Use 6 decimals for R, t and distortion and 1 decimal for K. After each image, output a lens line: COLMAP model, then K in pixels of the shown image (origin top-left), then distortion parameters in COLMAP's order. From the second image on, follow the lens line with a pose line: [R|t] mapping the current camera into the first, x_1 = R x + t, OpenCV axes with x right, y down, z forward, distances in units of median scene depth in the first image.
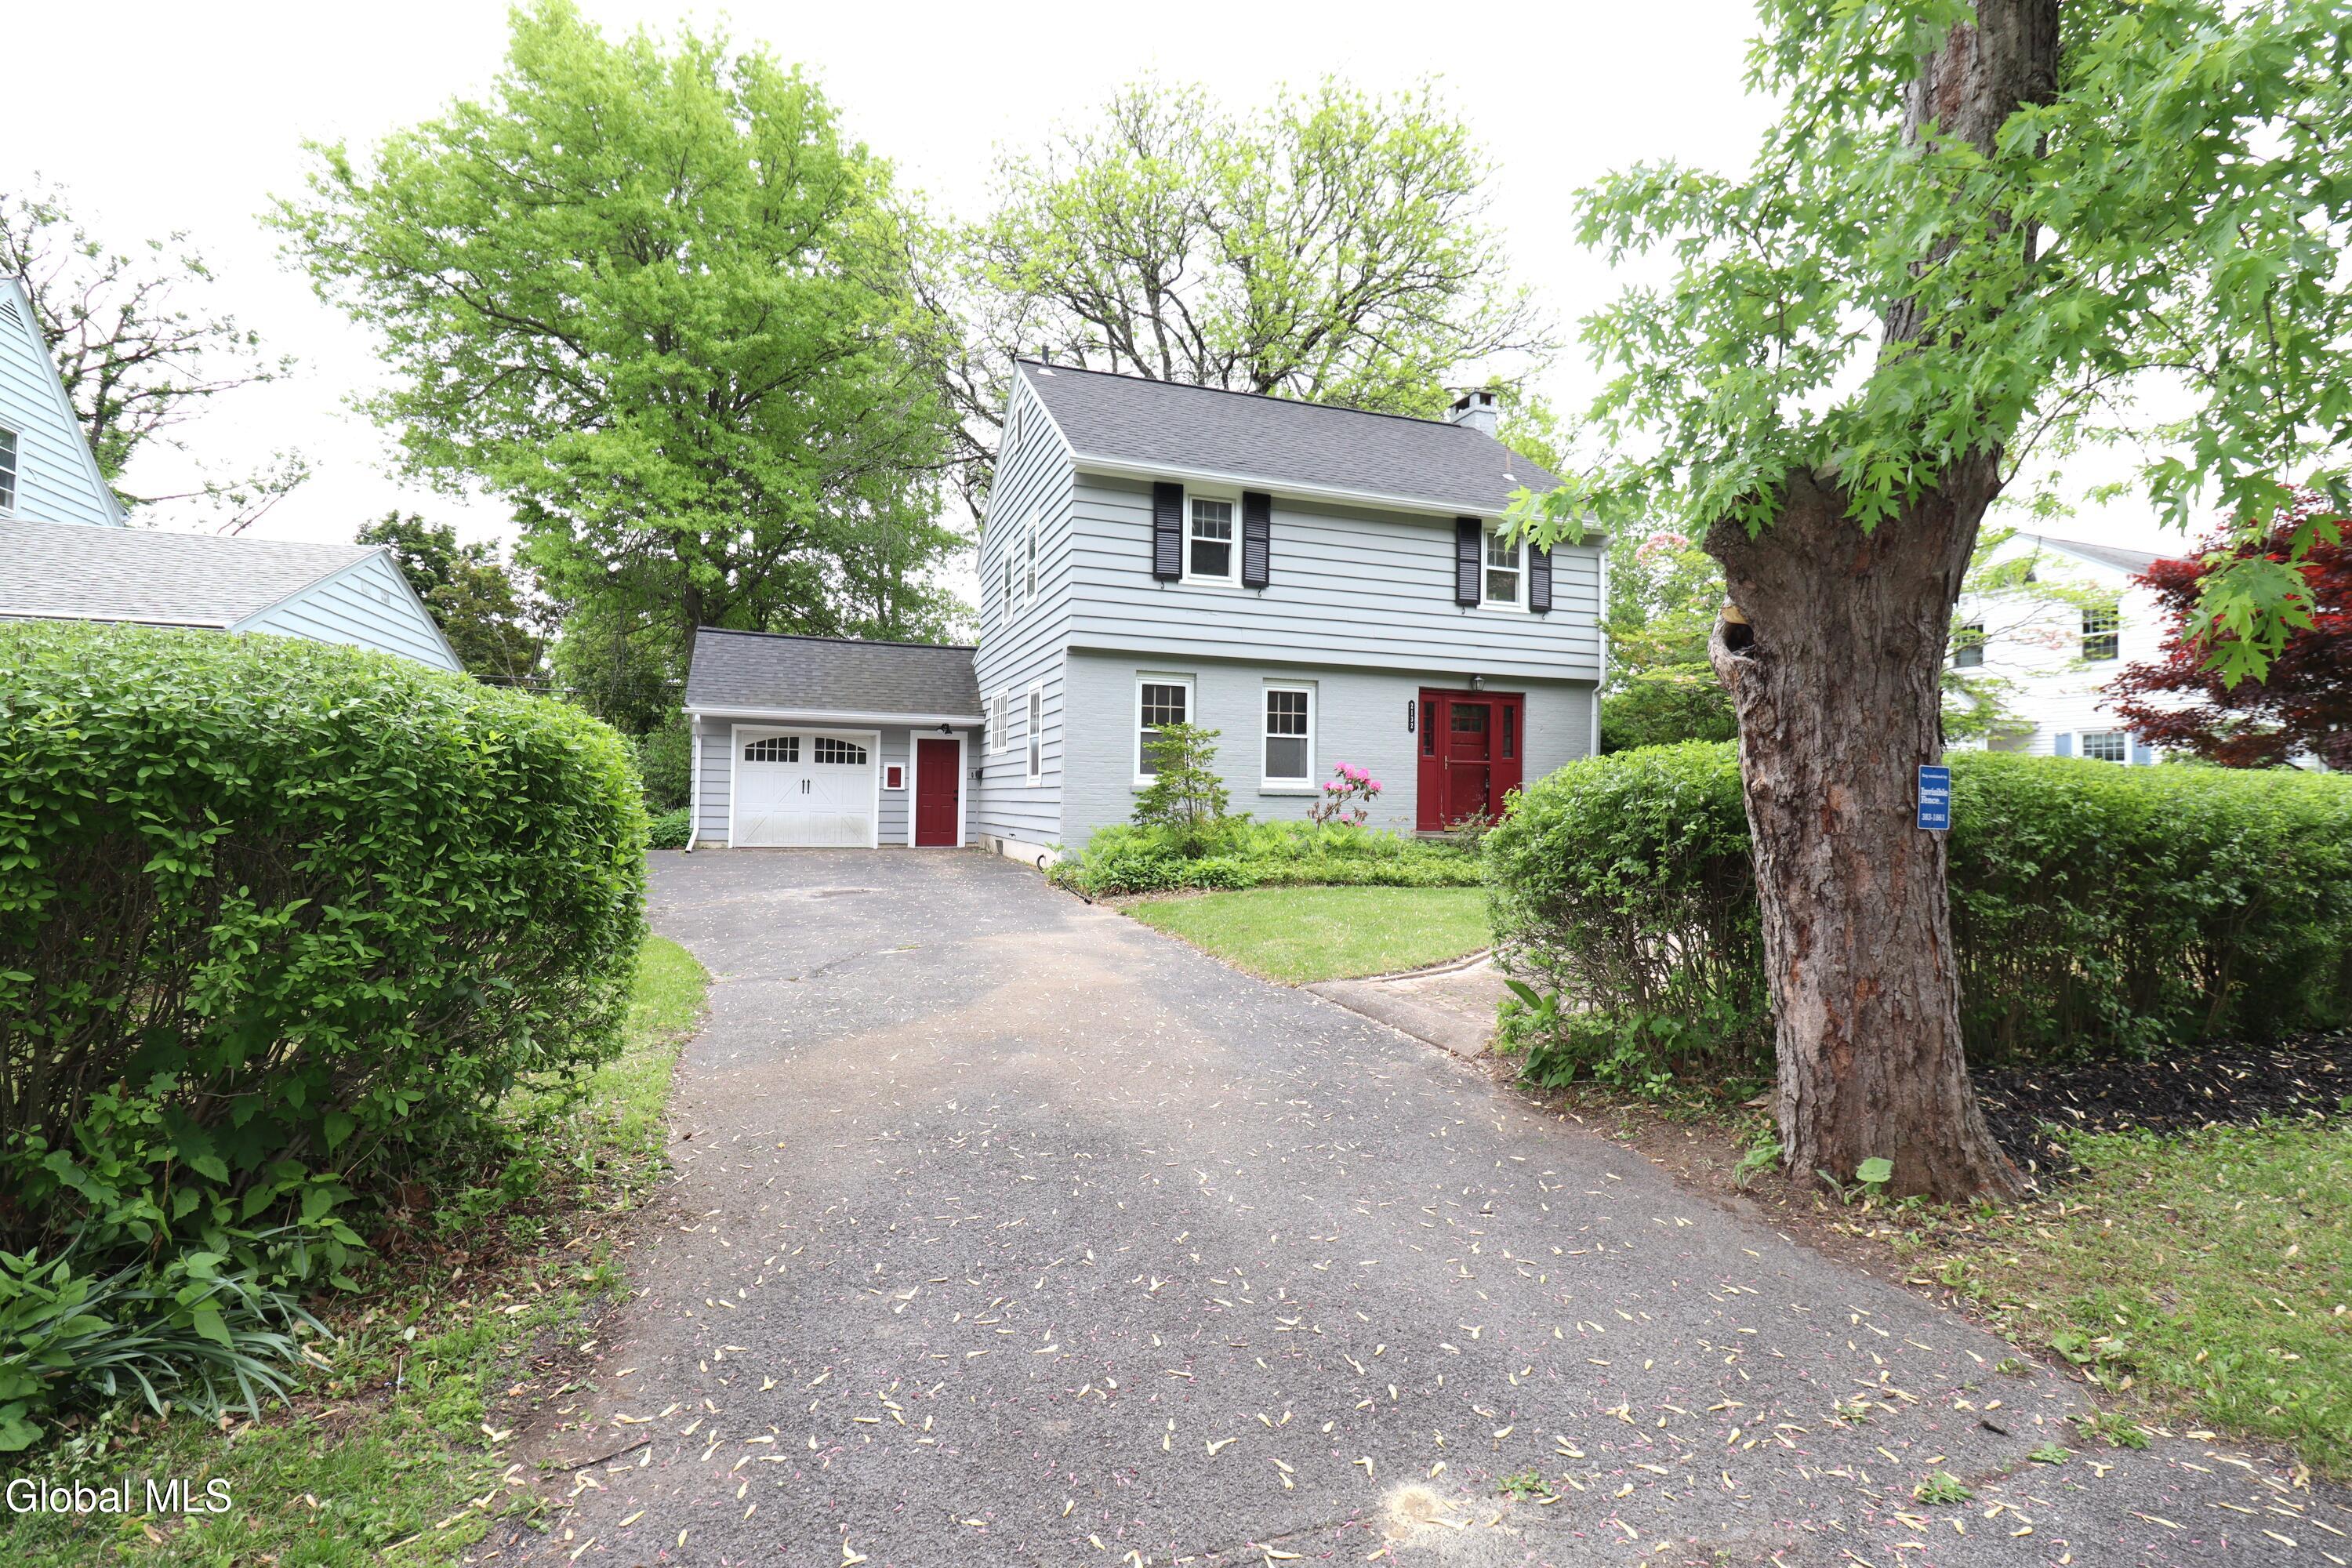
lens RADIAL K [[1095.5, 0, 1176.0], [0, 1095.5, 784.0], [0, 0, 1]] dist [0.000366, -0.013342]
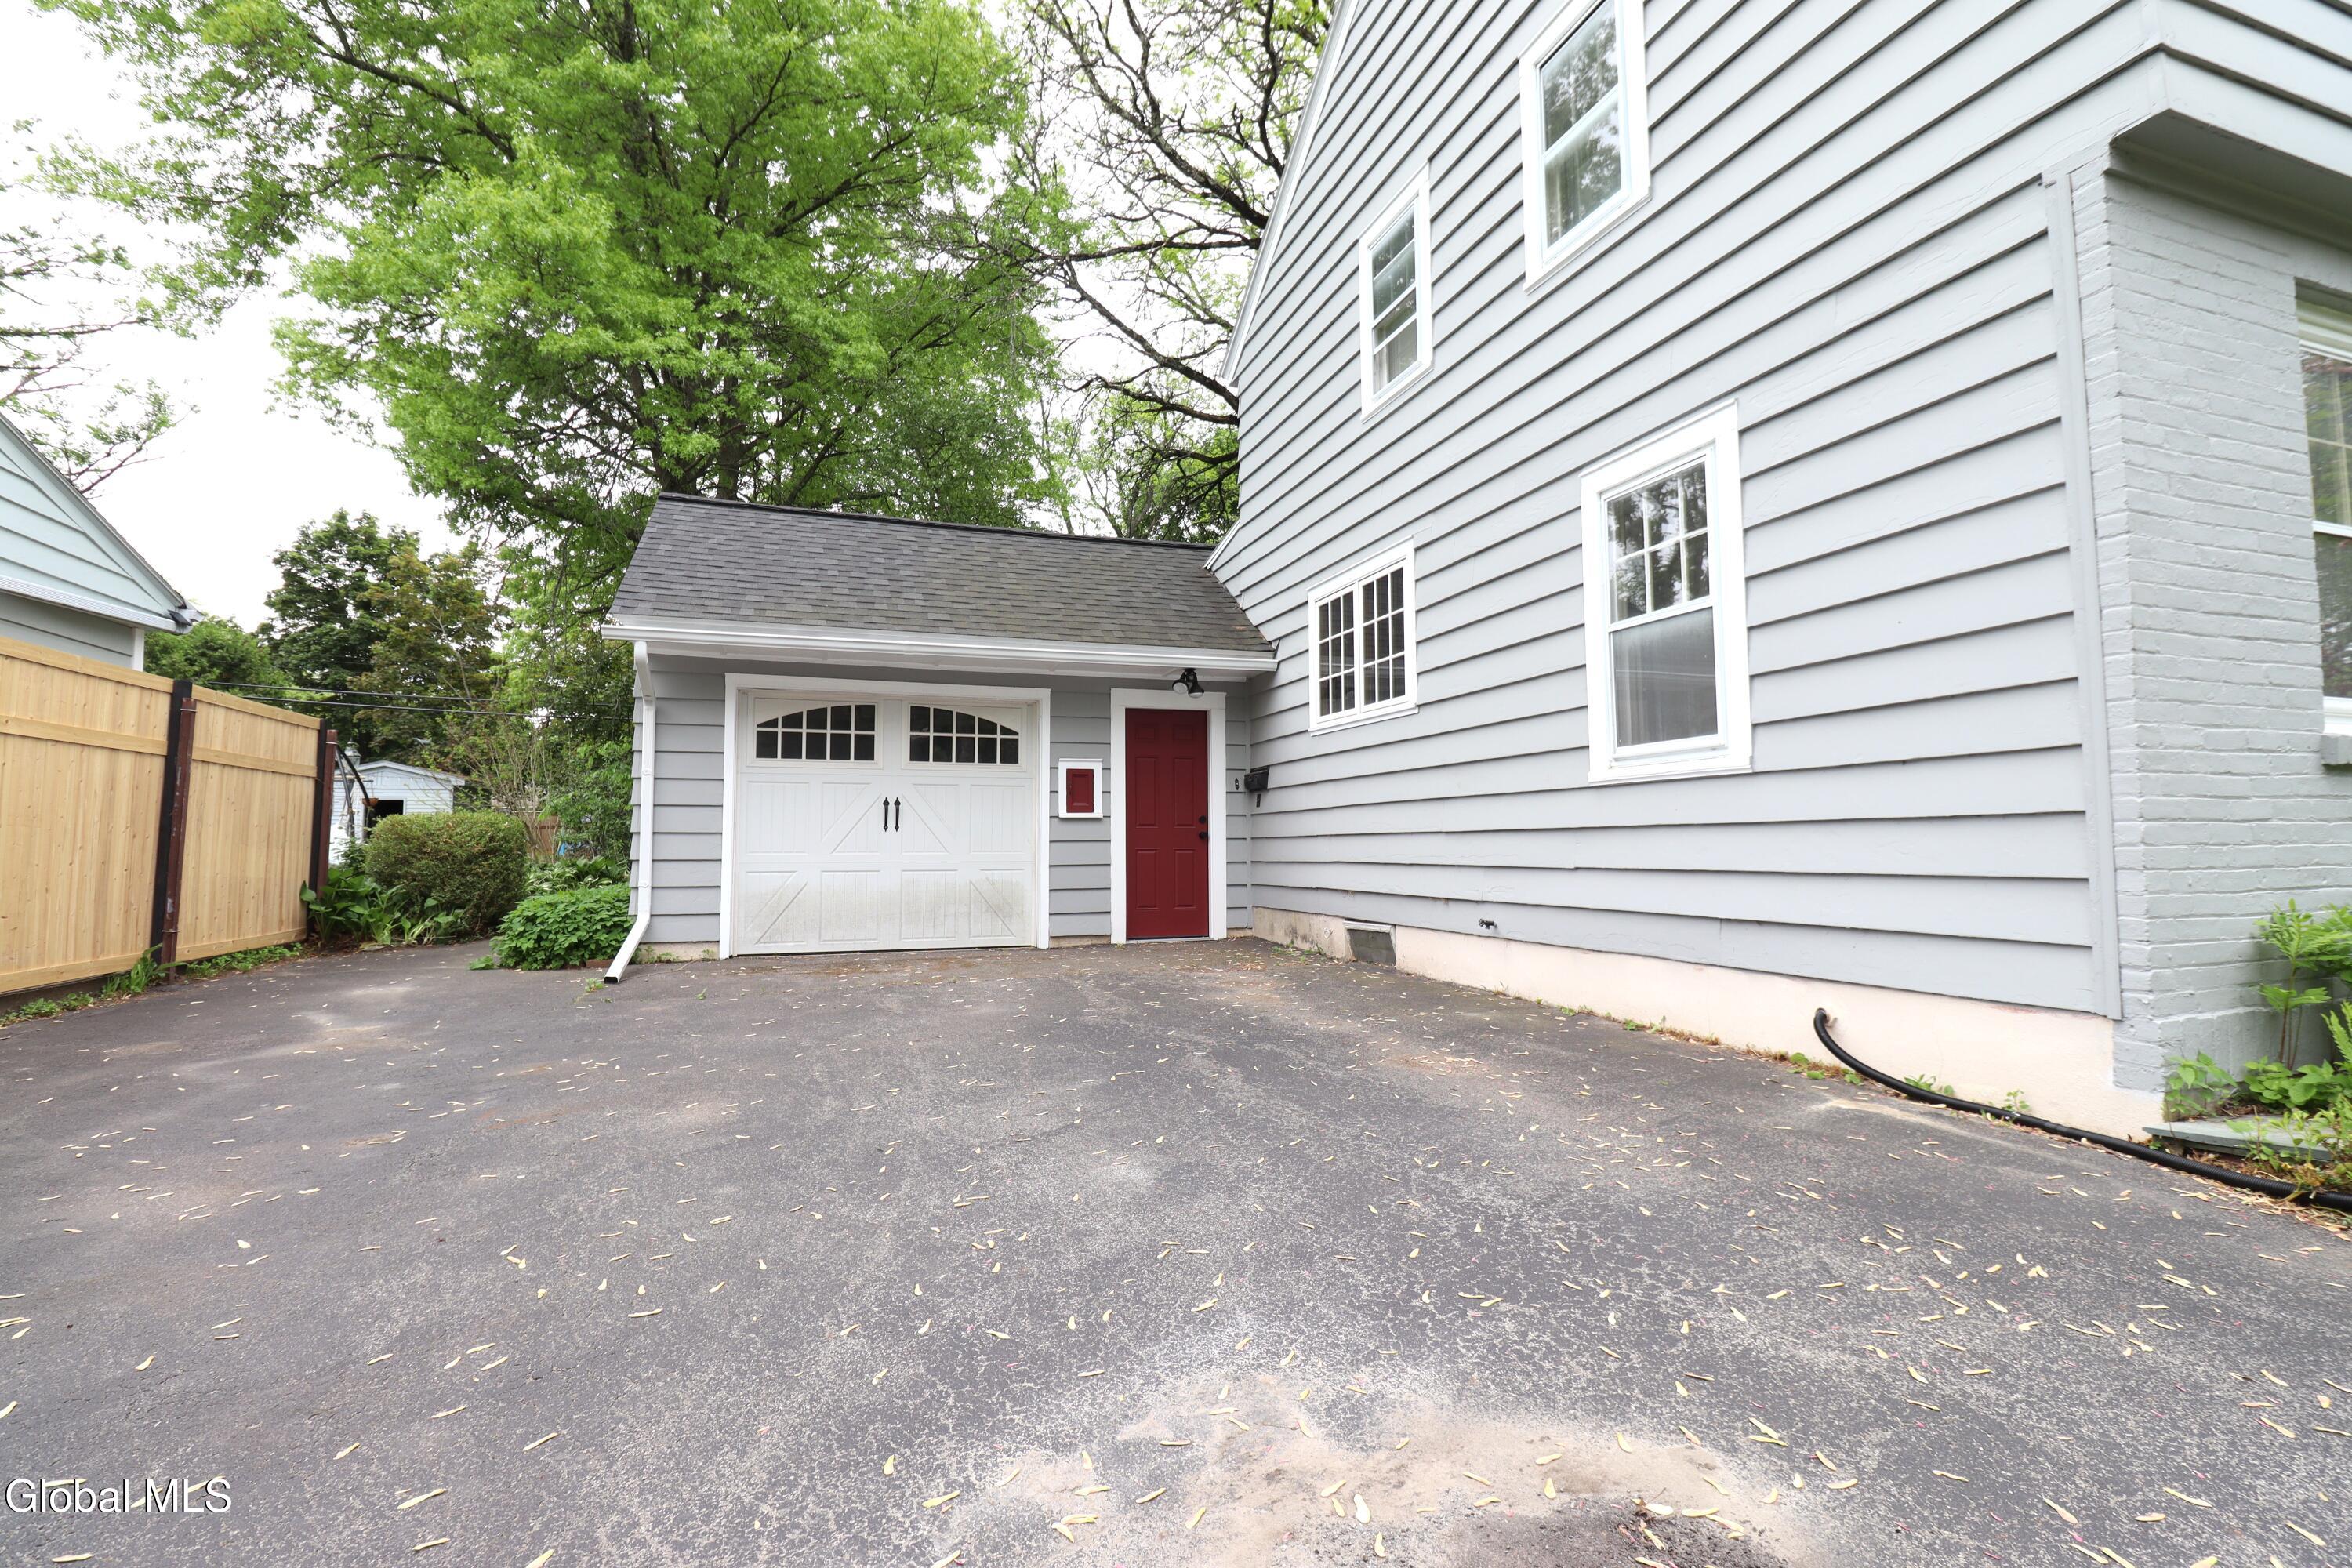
lens RADIAL K [[1095.5, 0, 1176.0], [0, 1095.5, 784.0], [0, 0, 1]] dist [0.000366, -0.013342]
pose [[0.999431, -0.024757, -0.022926, -0.207628], [0.023716, 0.998723, -0.044619, 0.012512], [0.024002, 0.044049, 0.998741, 0.545224]]
